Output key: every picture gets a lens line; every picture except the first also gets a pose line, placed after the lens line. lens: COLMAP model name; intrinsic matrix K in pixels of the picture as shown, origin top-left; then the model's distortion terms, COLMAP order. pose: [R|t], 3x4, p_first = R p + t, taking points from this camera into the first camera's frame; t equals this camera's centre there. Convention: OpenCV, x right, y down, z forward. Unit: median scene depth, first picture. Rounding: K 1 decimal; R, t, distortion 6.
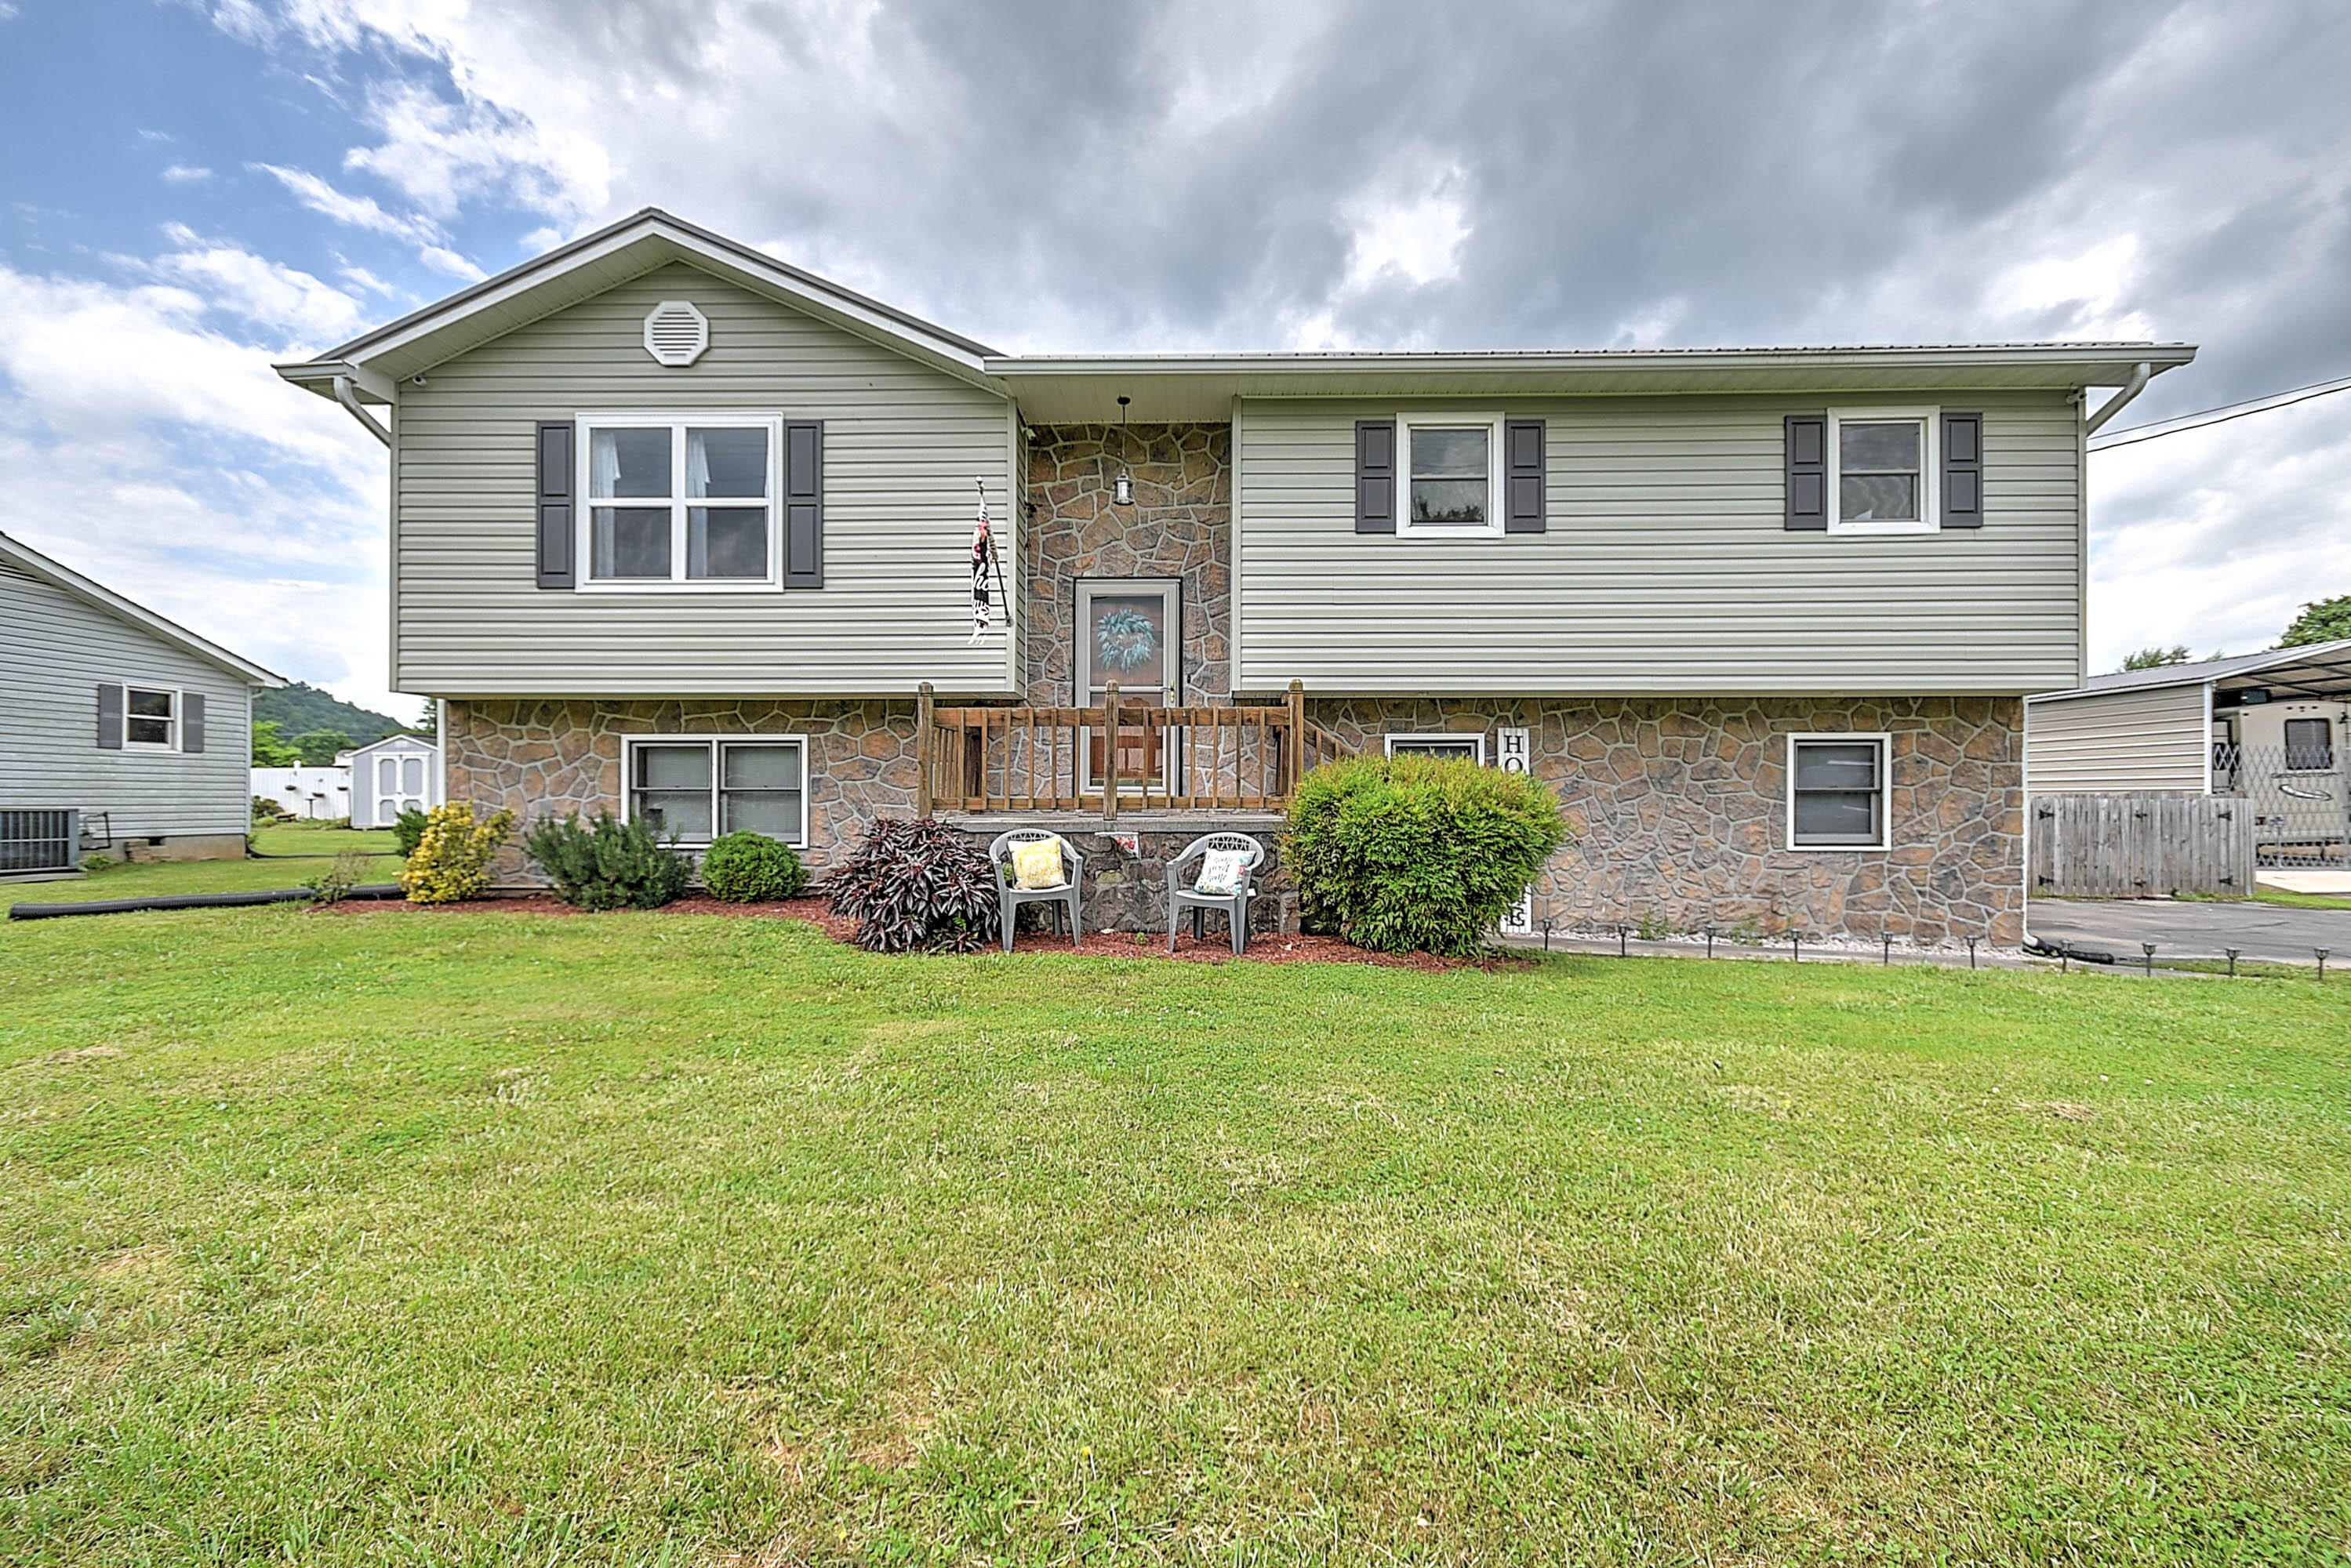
lens RADIAL K [[1028.3, 0, 1194.8], [0, 1028.3, 796.4], [0, 0, 1]] dist [0.014554, -0.010042]
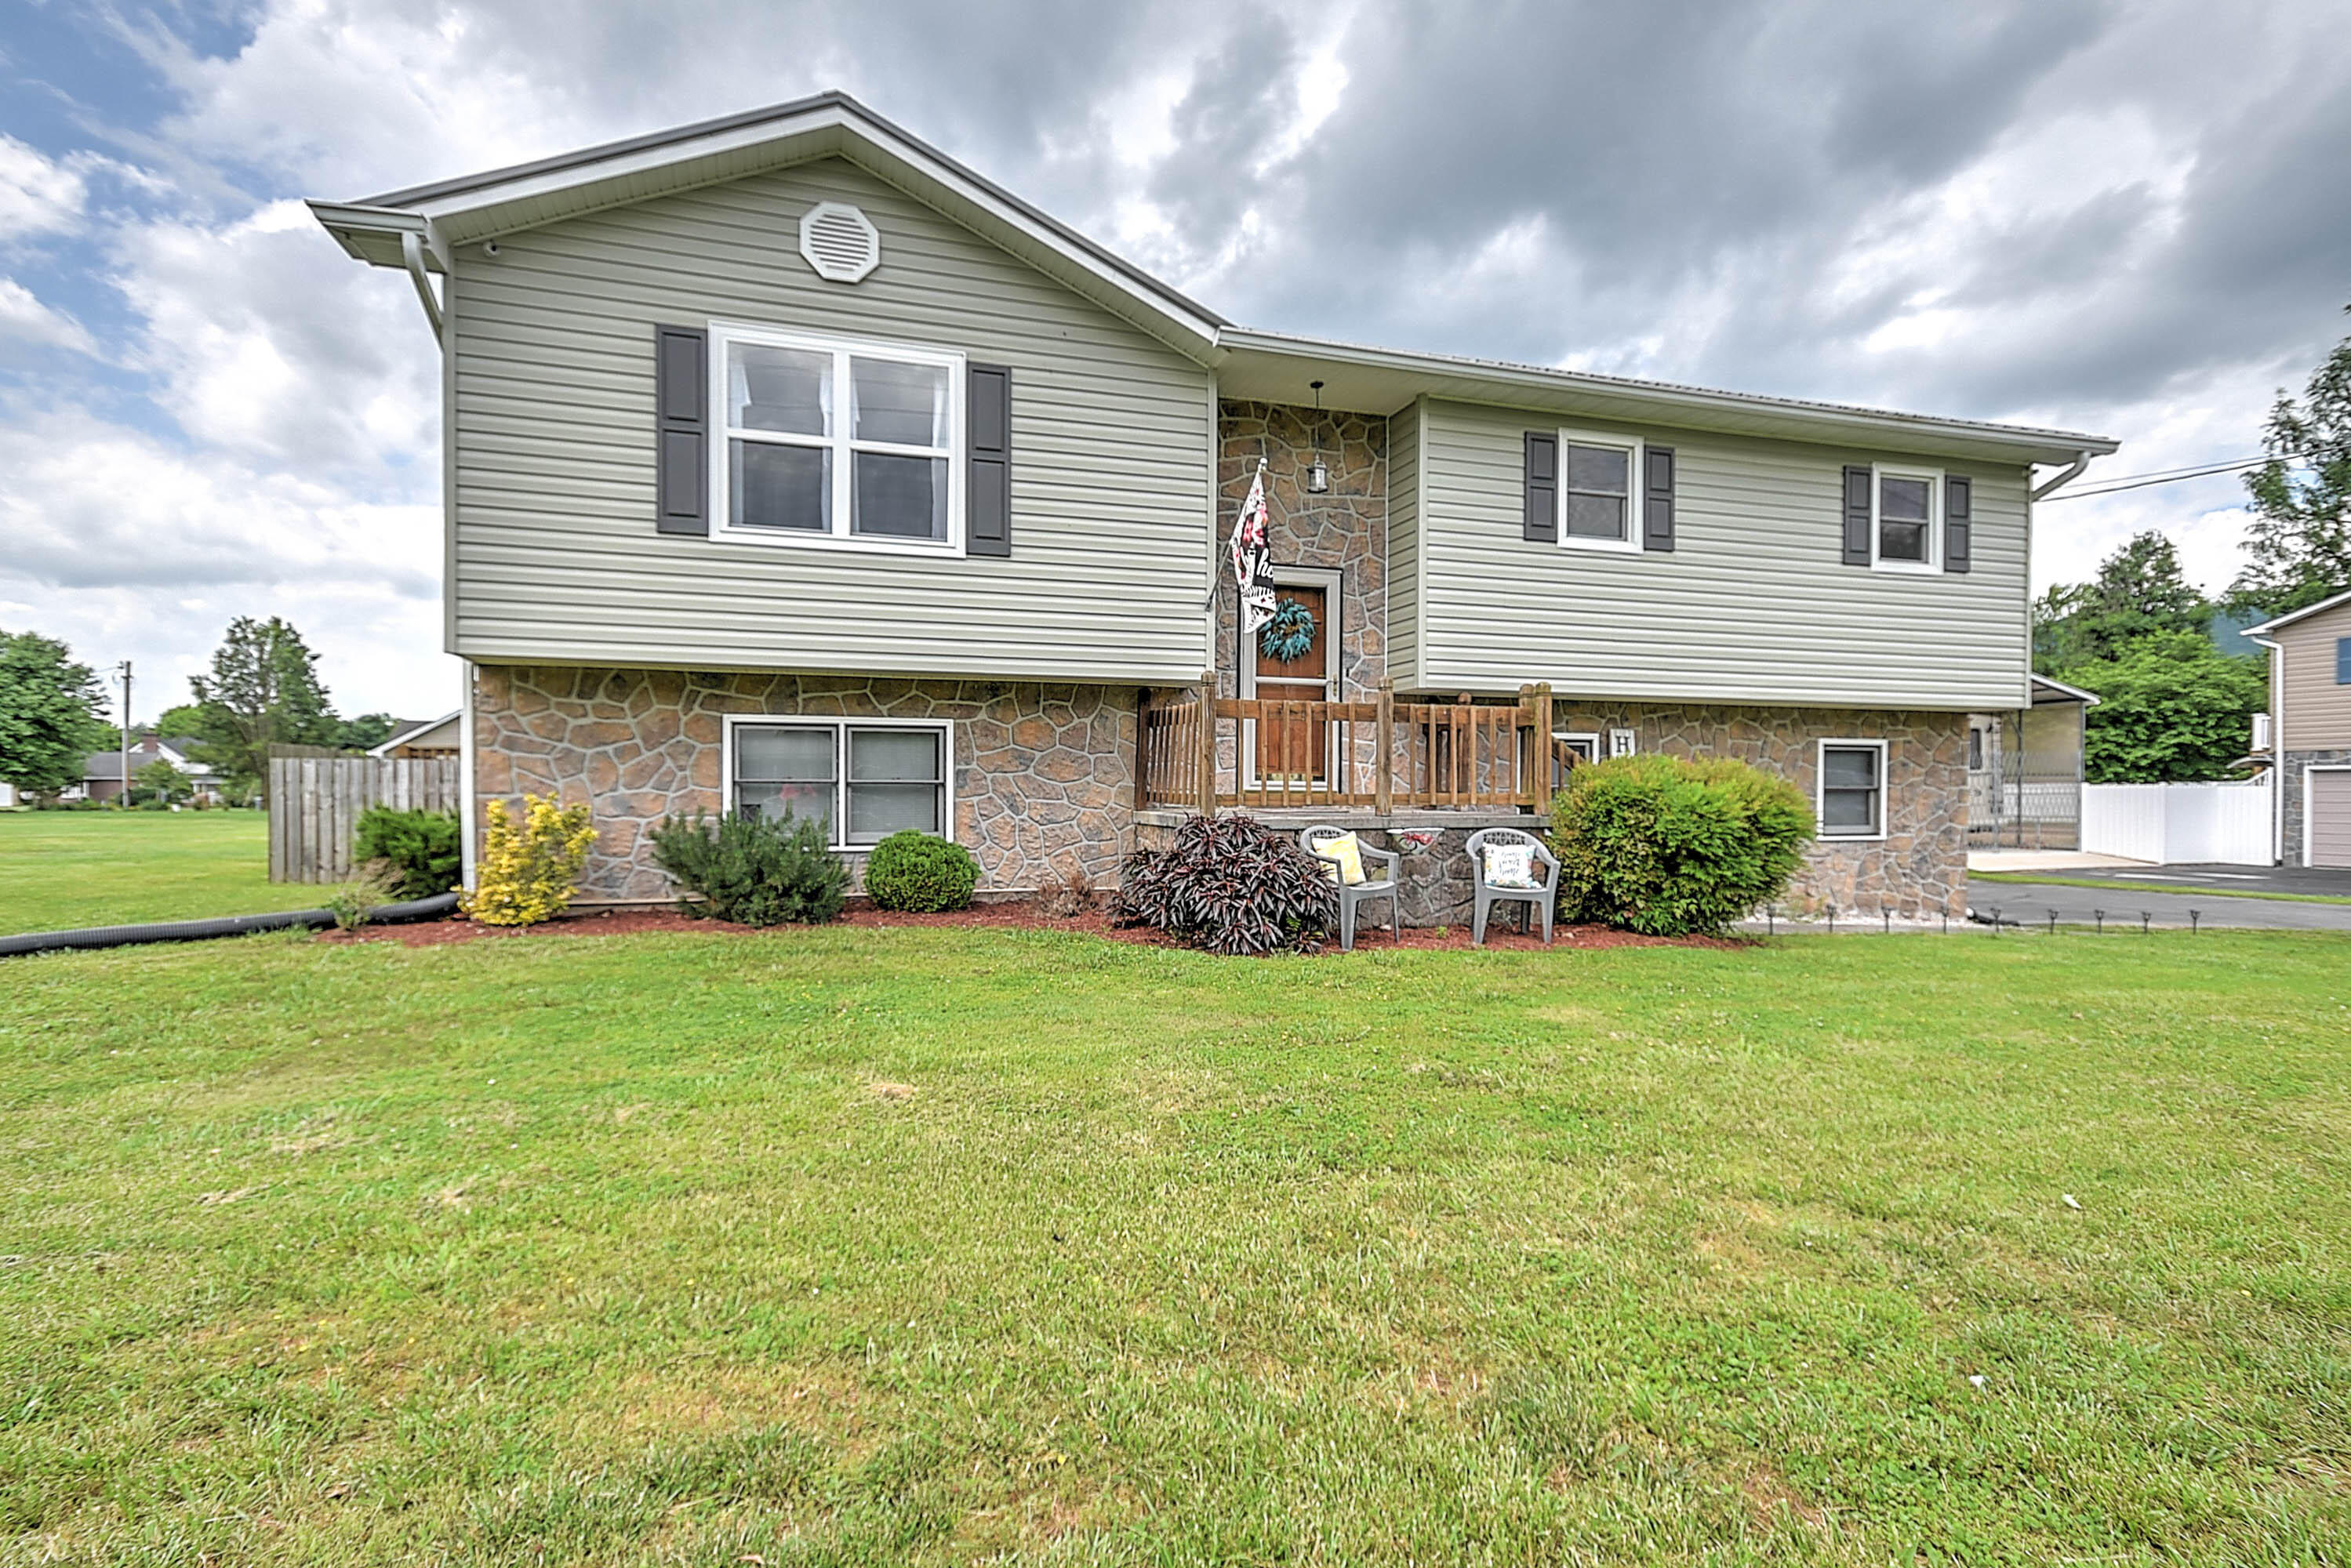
lens RADIAL K [[1125.7, 0, 1201.4], [0, 1125.7, 796.9], [0, 0, 1]] dist [0.016957, 0.000782]
pose [[0.947297, 0.001913, 0.320351, -0.507952], [-0.004489, 0.999963, 0.007301, -0.002451], [-0.320325, -0.008354, 0.947271, 0.022569]]
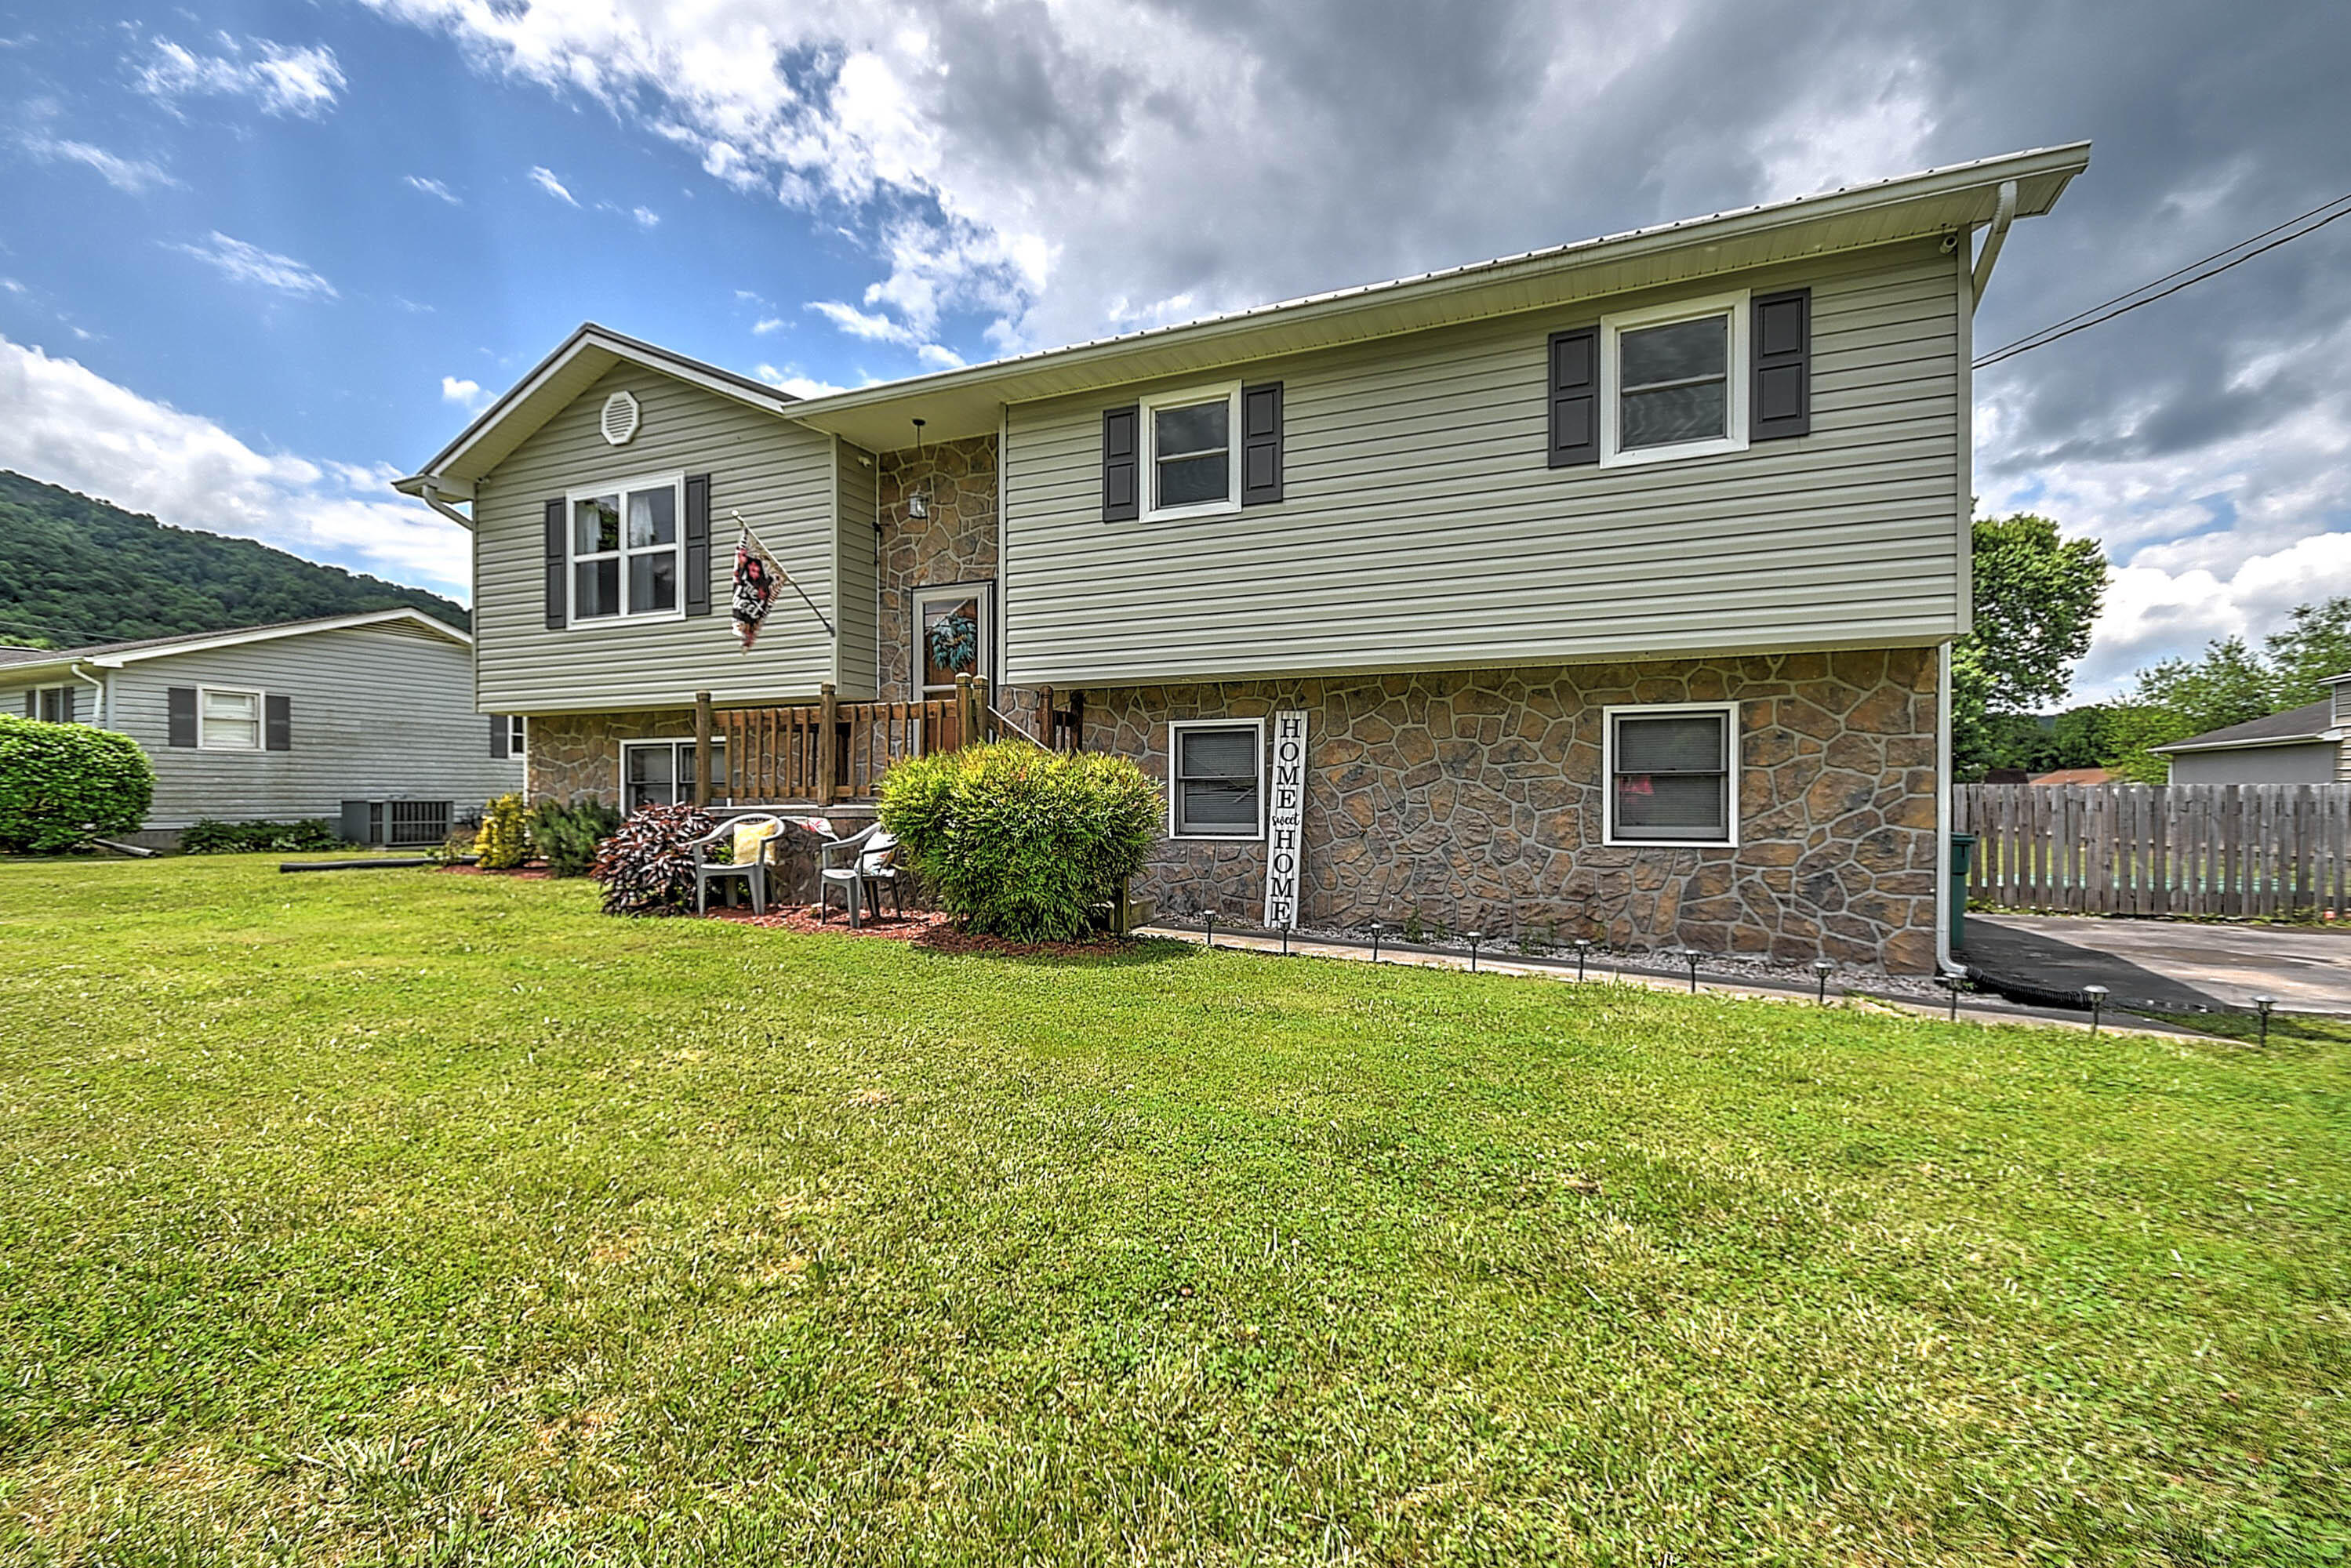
lens RADIAL K [[1028.3, 0, 1218.9], [0, 1028.3, 800.0], [0, 0, 1]] dist [0.014554, -0.010042]
pose [[0.929009, -0.001865, -0.370051, 0.621936], [0.000237, 0.999990, -0.004445, 0.019976], [0.370056, 0.004042, 0.929001, 0.104963]]
